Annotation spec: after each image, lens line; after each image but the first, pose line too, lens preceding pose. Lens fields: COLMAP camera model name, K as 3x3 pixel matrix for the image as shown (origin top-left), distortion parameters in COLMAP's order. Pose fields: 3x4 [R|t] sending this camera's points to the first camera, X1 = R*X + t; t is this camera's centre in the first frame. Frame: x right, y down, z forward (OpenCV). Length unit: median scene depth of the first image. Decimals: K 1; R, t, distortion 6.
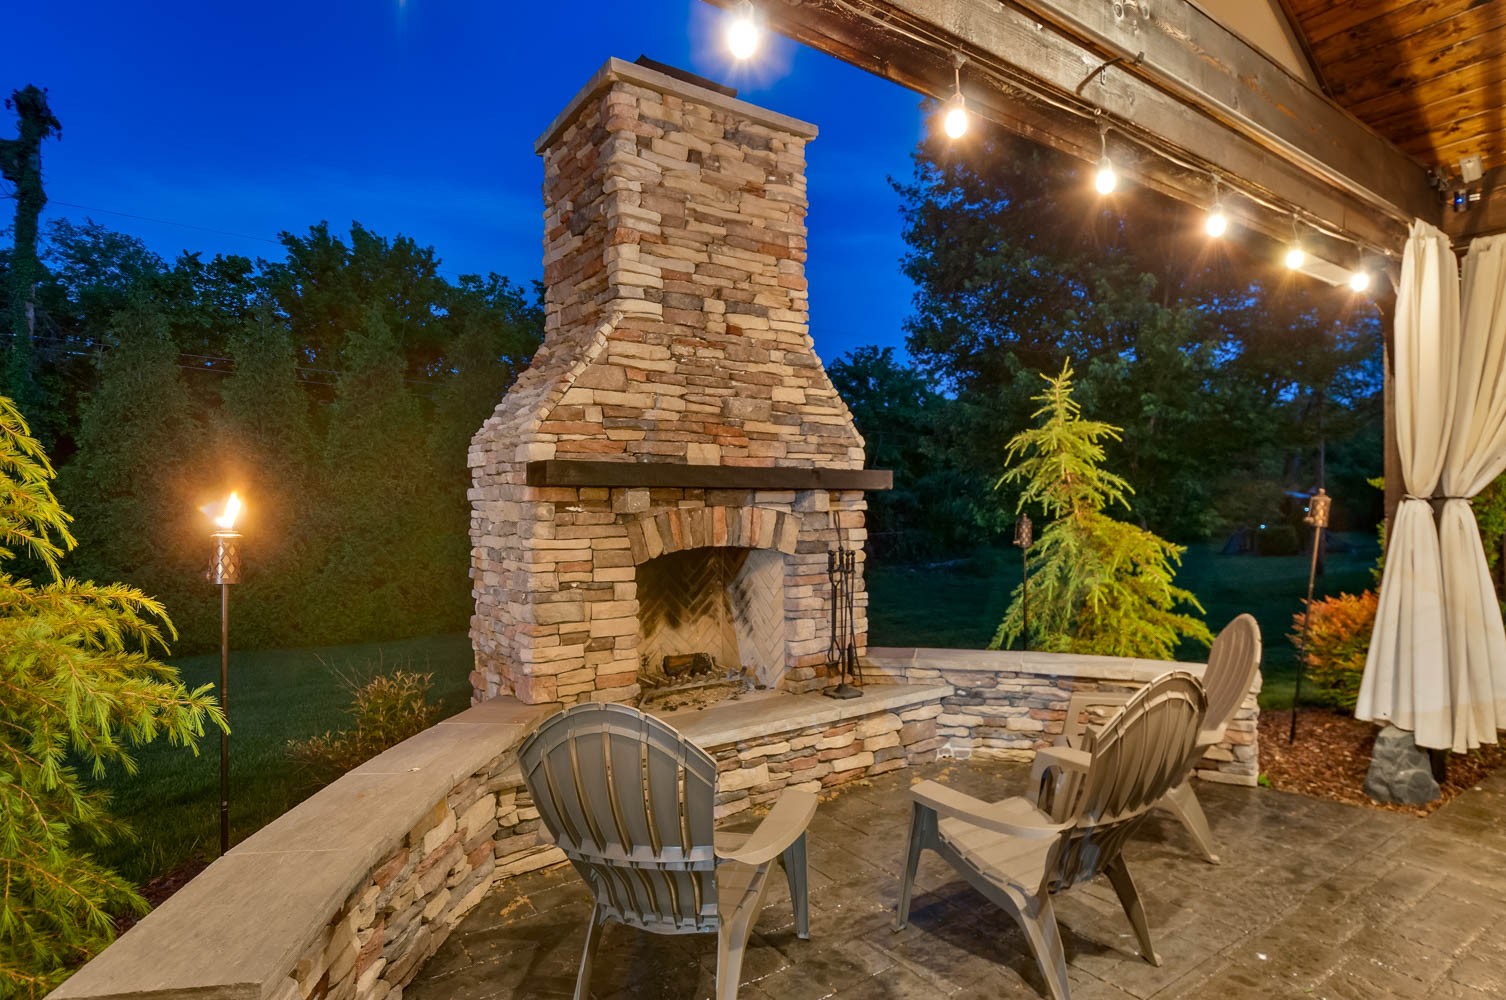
lens RADIAL K [[789.3, 0, 758.1], [0, 789.3, 503.7], [0, 0, 1]] dist [0.002497, 0.000850]
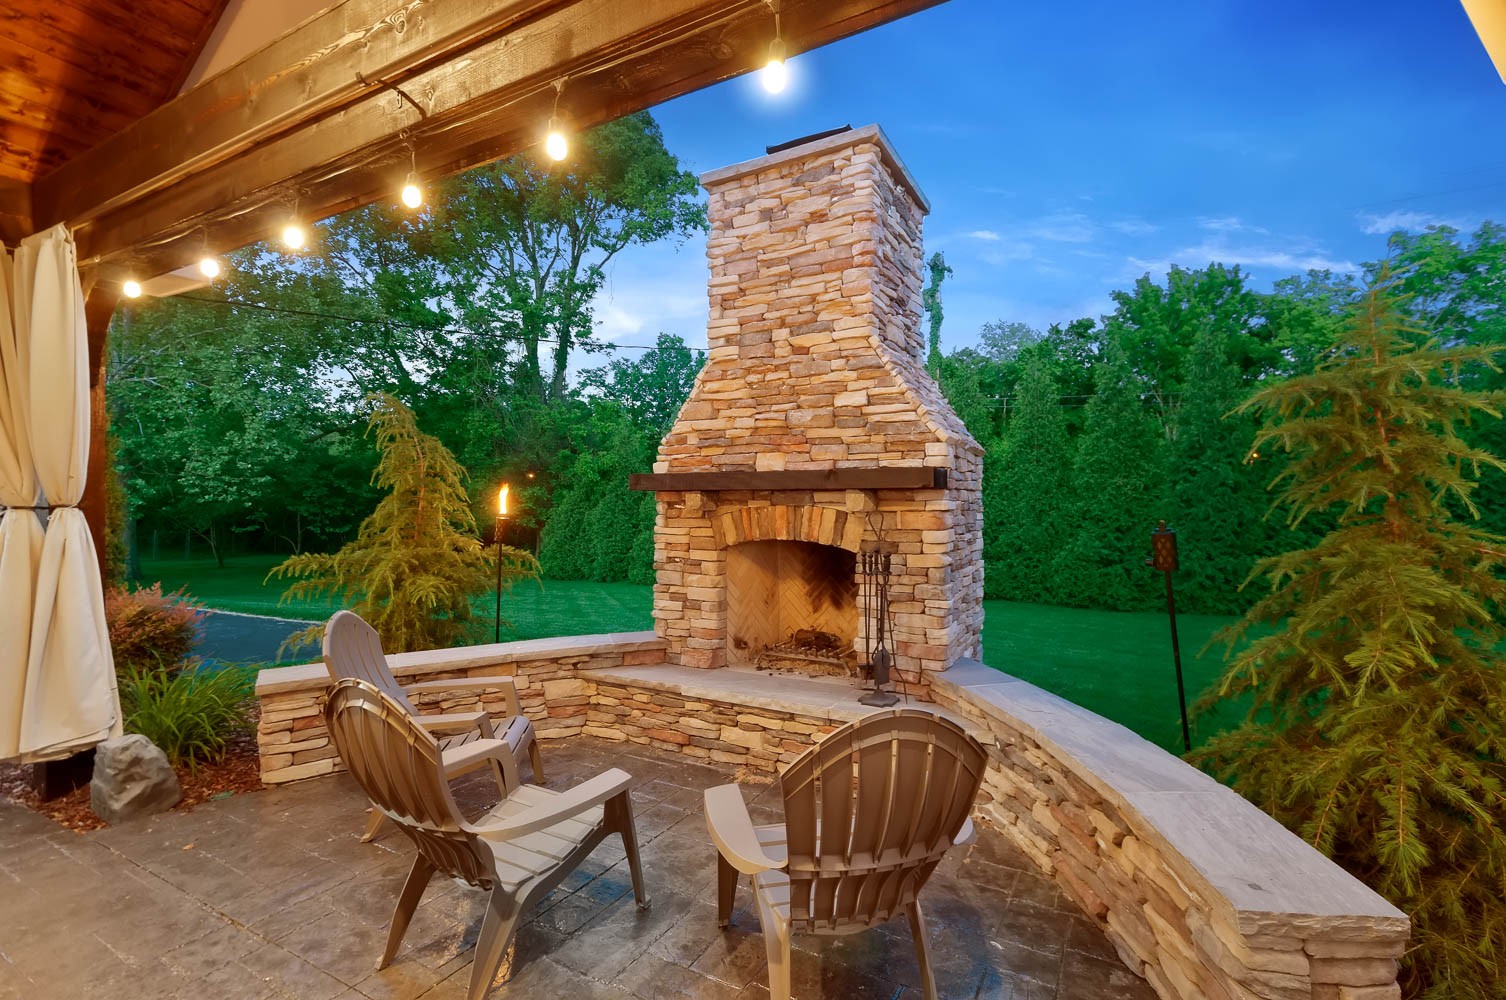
lens RADIAL K [[639.8, 0, 834.3], [0, 639.8, 498.1], [0, 0, 1]] dist [0.003246, -0.000456]
pose [[0.486765, -0.000675, -0.873533, 0.805178], [0.001481, 0.999999, 0.000053, -0.007378], [0.873532, -0.001320, 0.486766, 0.601085]]
